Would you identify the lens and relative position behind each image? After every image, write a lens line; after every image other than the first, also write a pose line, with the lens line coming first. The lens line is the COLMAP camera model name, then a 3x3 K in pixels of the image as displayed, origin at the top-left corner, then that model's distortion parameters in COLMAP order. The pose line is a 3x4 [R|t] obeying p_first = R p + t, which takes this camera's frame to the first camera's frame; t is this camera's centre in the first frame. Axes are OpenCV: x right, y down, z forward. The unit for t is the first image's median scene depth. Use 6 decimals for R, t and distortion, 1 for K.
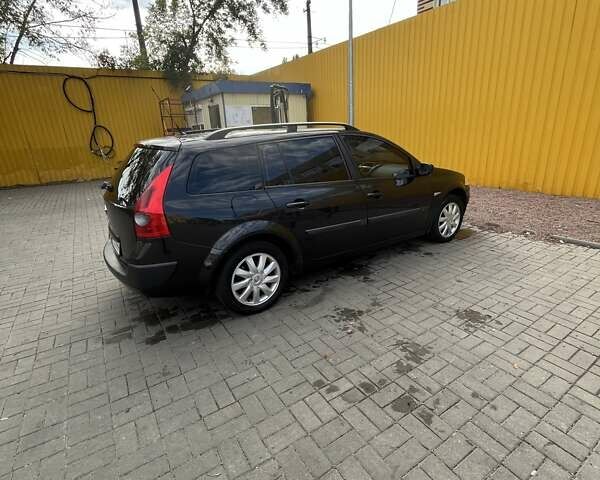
lens RADIAL K [[328.2, 0, 300.0], [0, 328.2, 240.0], [0, 0, 1]] dist [-0.001992, -0.000193]
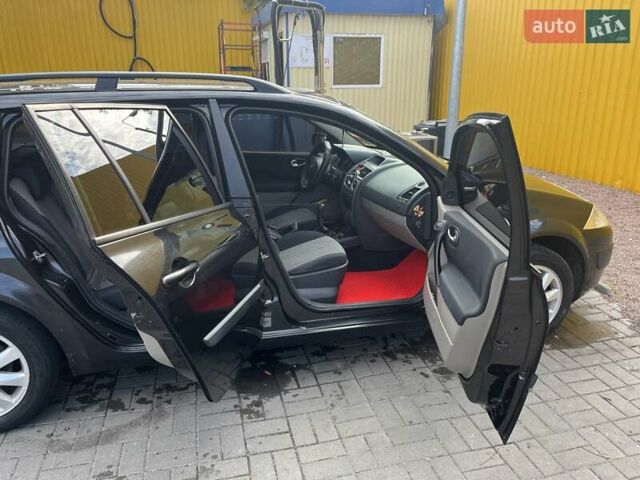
lens RADIAL K [[489.7, 0, 320.0], [0, 489.7, 240.0], [0, 0, 1]] dist [0.061326, -0.082439]
pose [[0.944582, 0.145369, -0.294336, 0.418398], [-0.143735, 0.989240, 0.027302, -0.136603], [0.295137, 0.016517, 0.955312, 0.308498]]
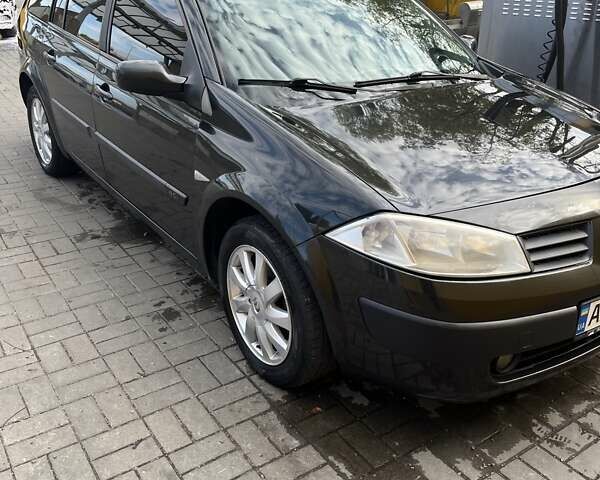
lens RADIAL K [[614.3, 0, 300.0], [0, 614.3, 240.0], [0, 0, 1]] dist [0.009129, -0.000216]
pose [[0.012623, 0.449819, -0.893031, 1.002398], [-0.340036, 0.841806, 0.419211, -0.376856], [0.940328, 0.298371, 0.163581, 1.039533]]
